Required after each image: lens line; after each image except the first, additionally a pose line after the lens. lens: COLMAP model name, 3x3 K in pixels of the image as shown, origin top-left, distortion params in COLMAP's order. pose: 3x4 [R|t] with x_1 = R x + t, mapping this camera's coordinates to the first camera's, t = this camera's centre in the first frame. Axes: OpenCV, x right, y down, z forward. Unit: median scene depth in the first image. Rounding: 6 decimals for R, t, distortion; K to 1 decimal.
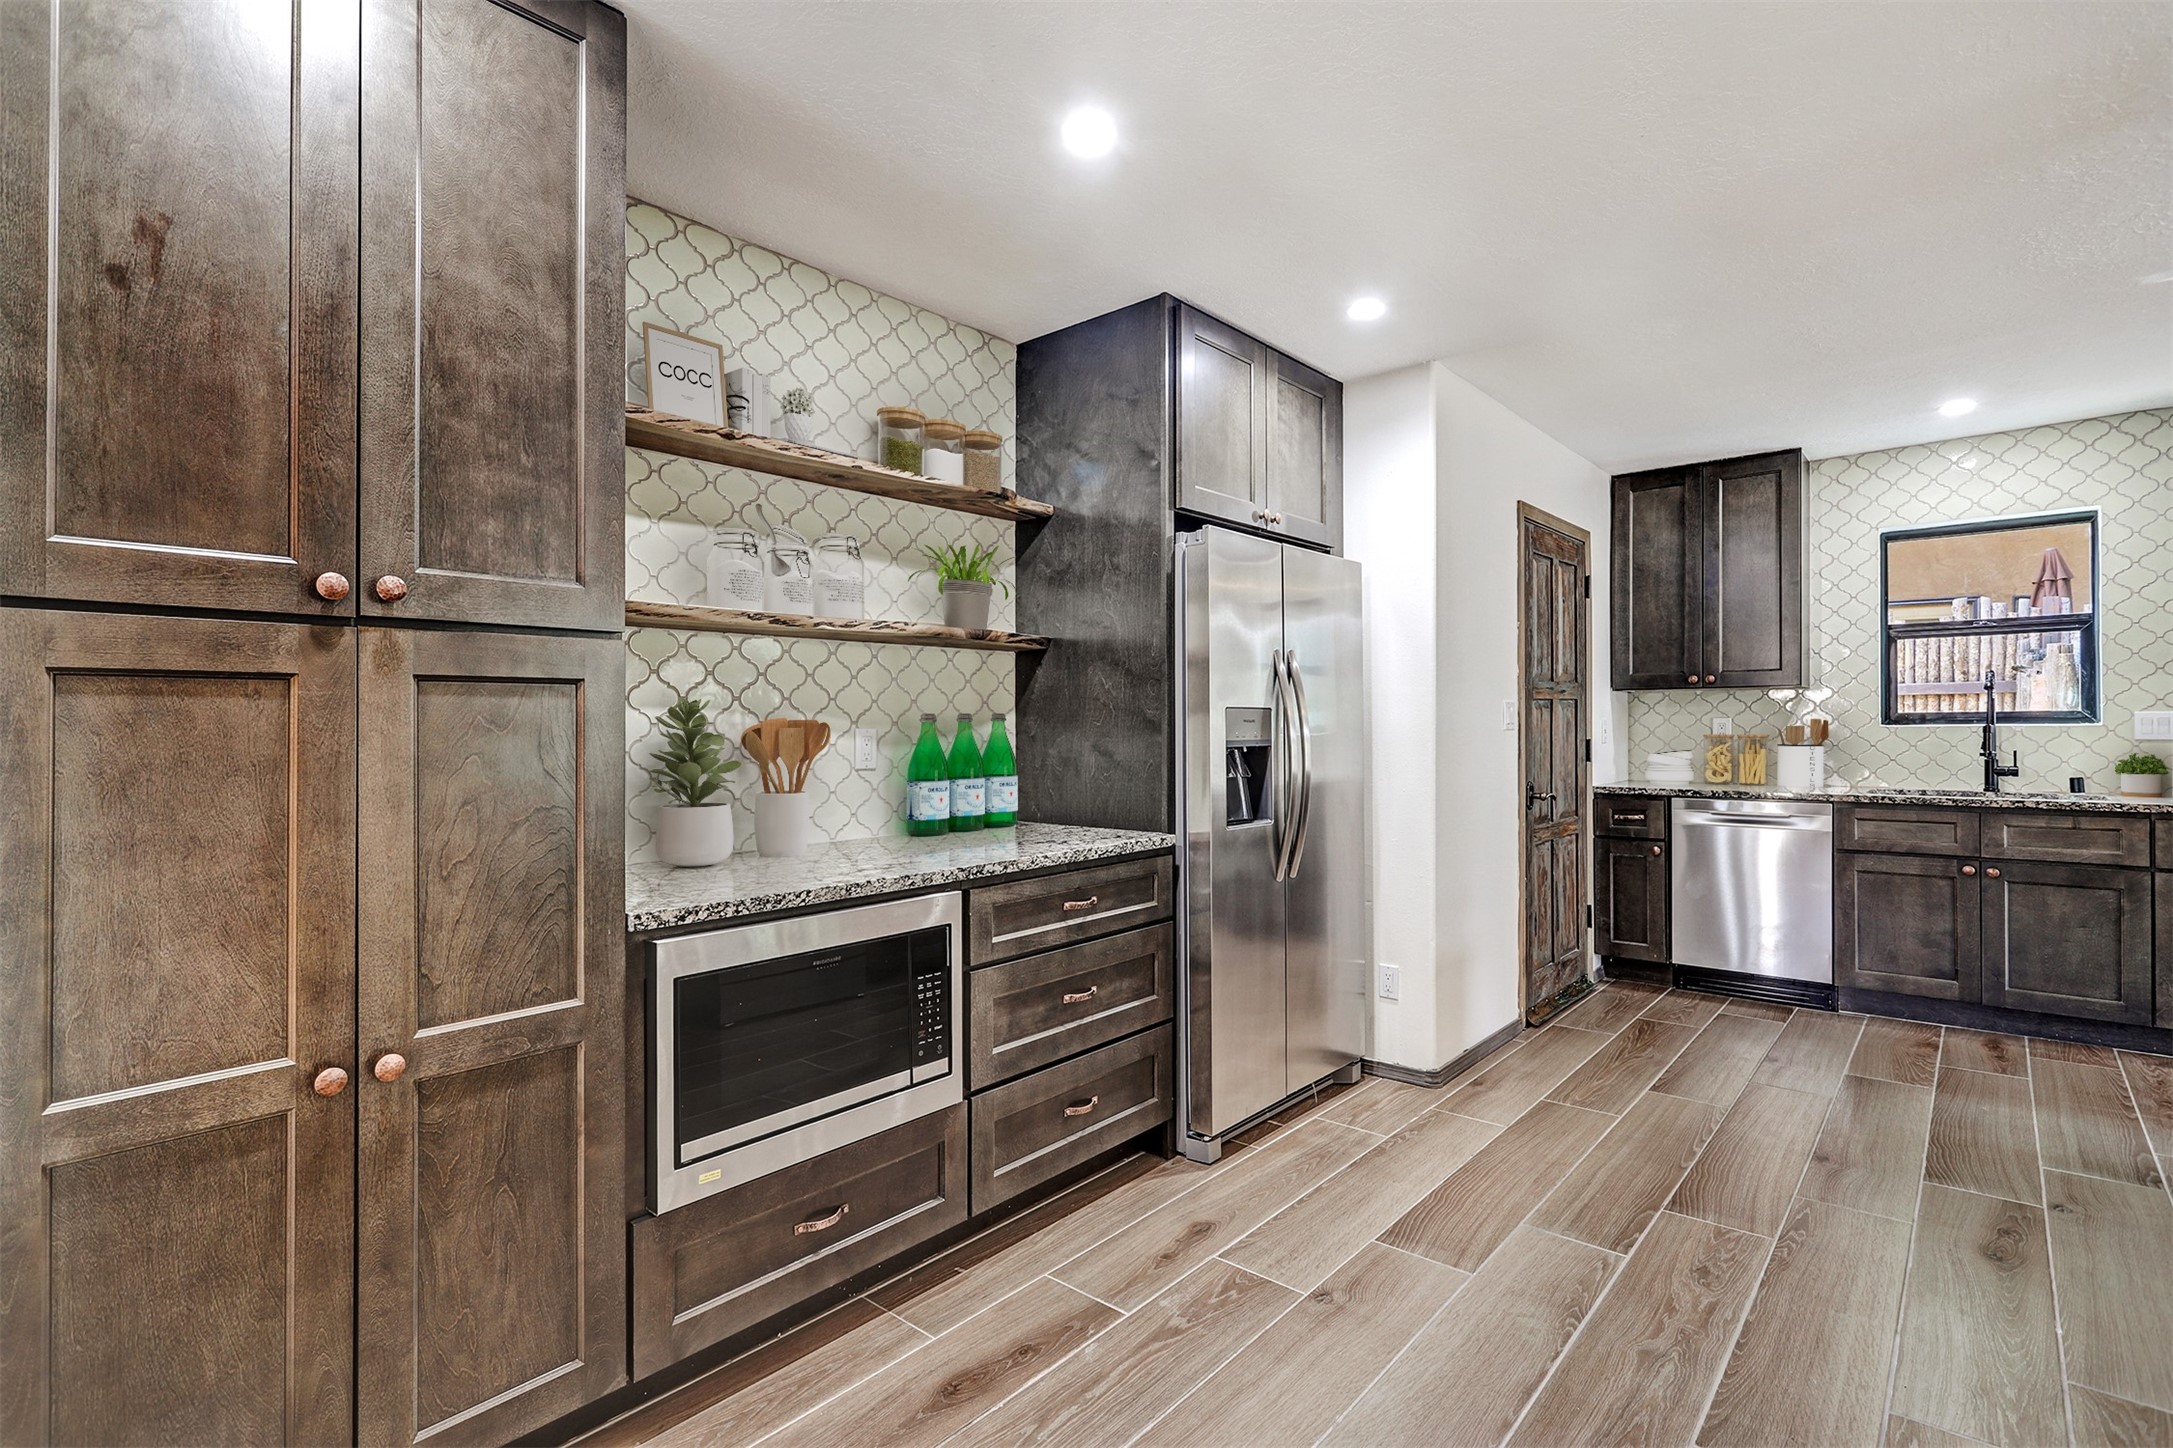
lens RADIAL K [[1019.8, 0, 1101.5], [0, 1019.8, 725.7], [0, 0, 1]] dist [-0.000104, 0.001195]
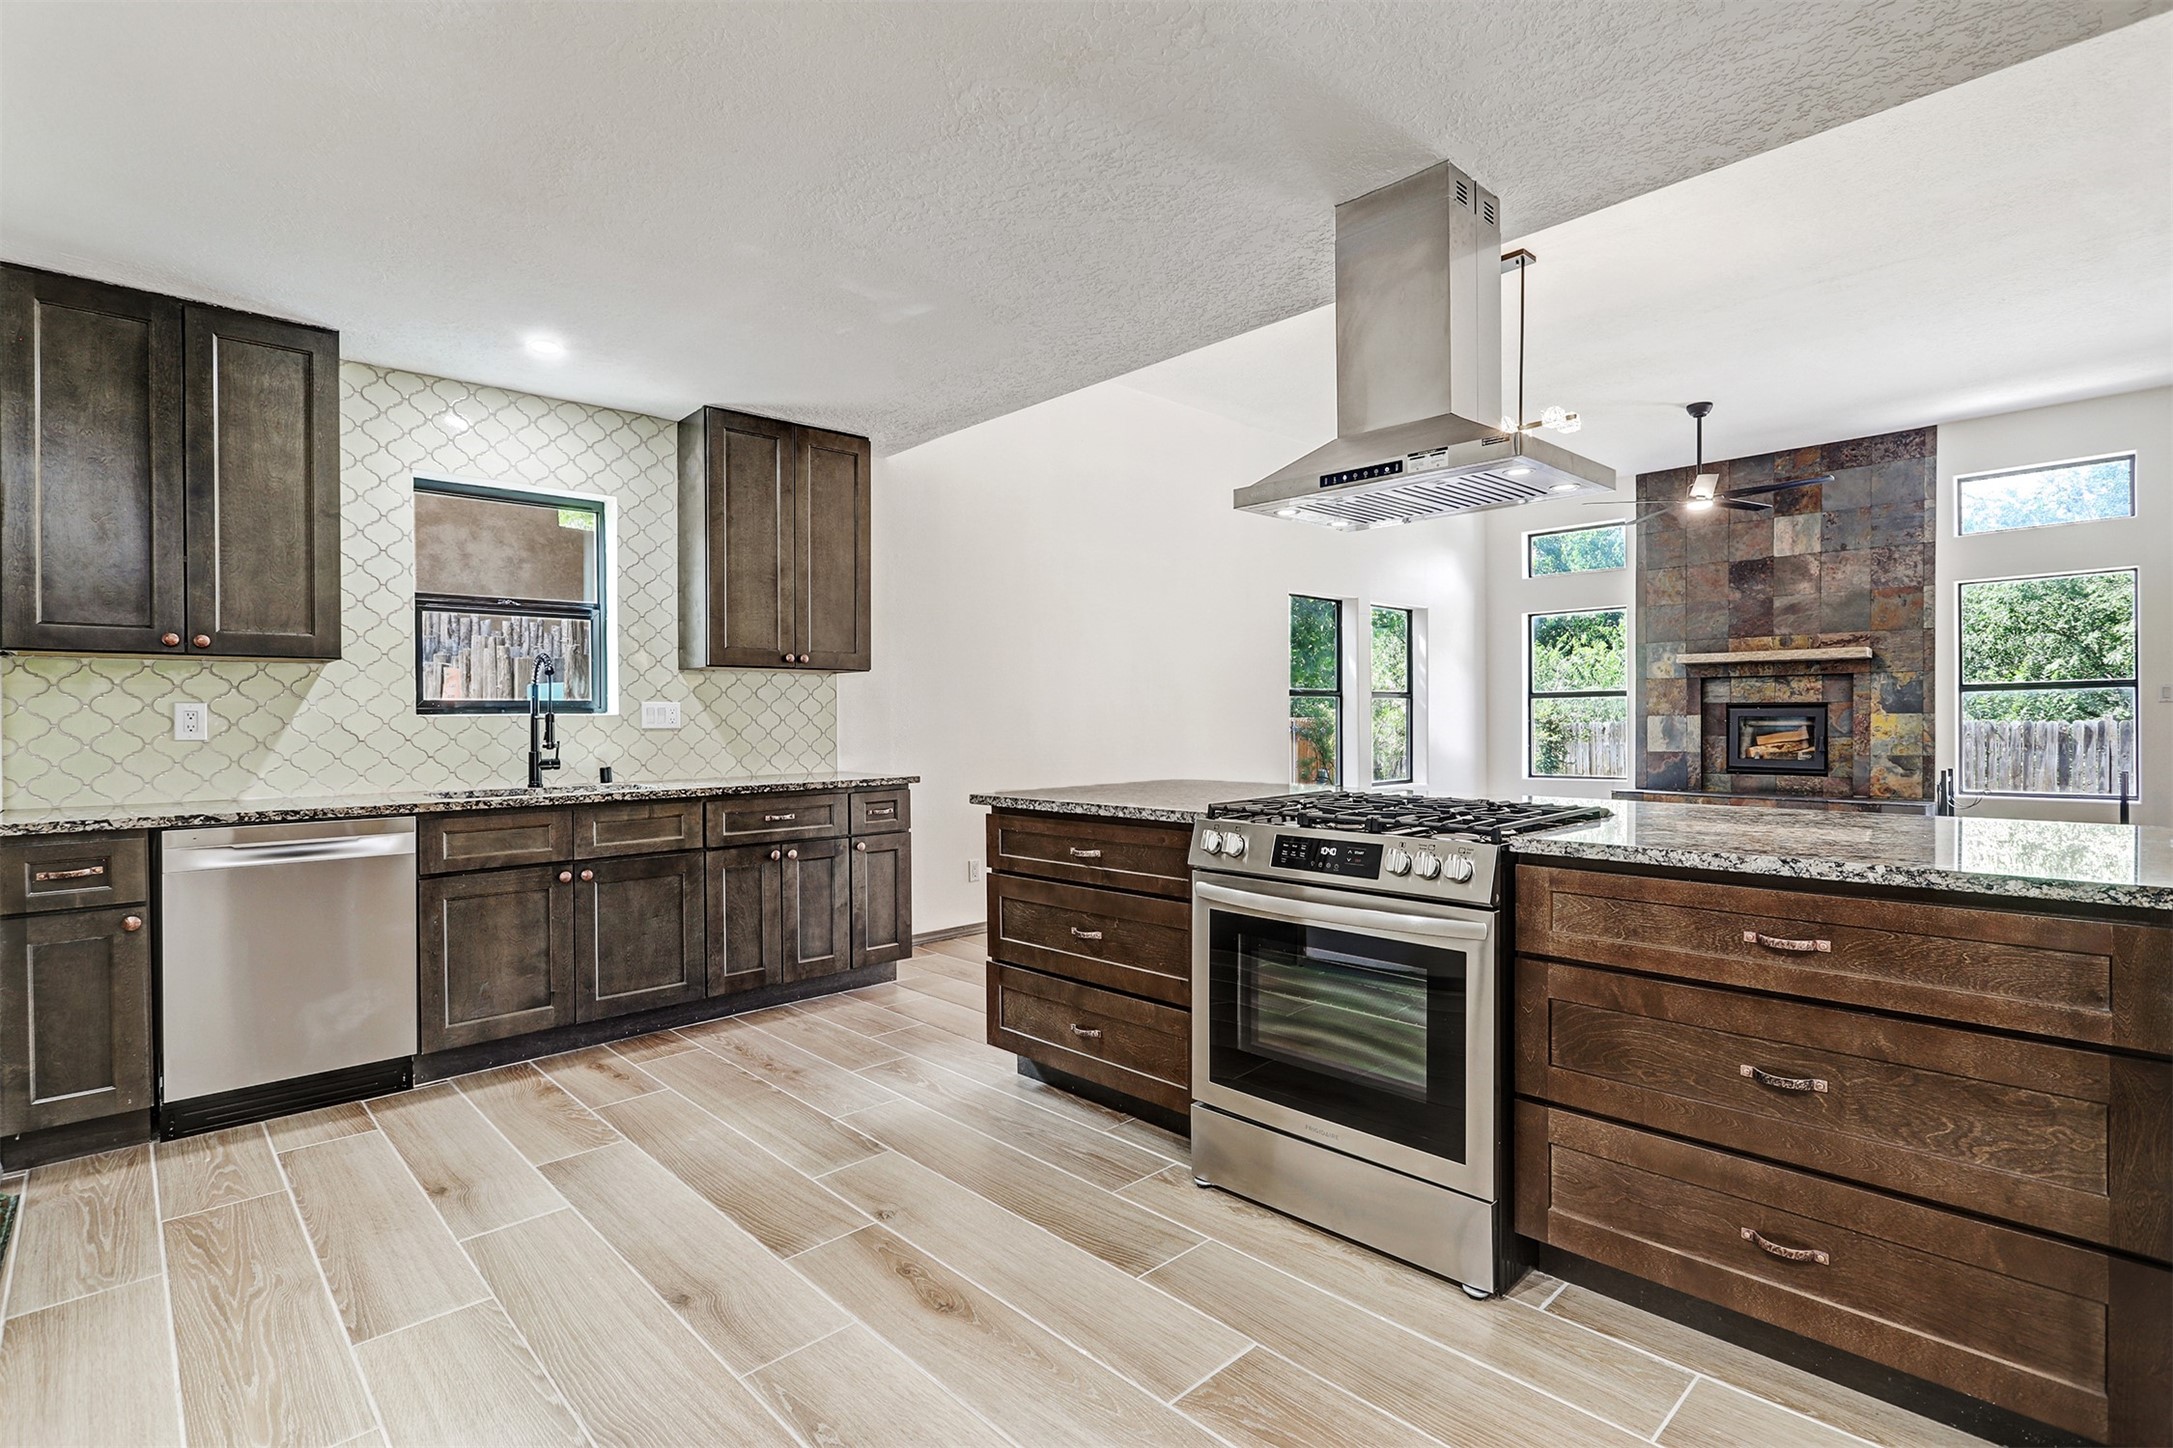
lens RADIAL K [[1028.2, 0, 1091.0], [0, 1028.2, 726.1], [0, 0, 1]] dist [-0.003400, 0.001083]
pose [[0.093599, -0.000350, 0.995610, 0.007398], [0.005867, 0.999983, -0.000200, 0.015355], [-0.995593, 0.005860, 0.093600, 0.501706]]
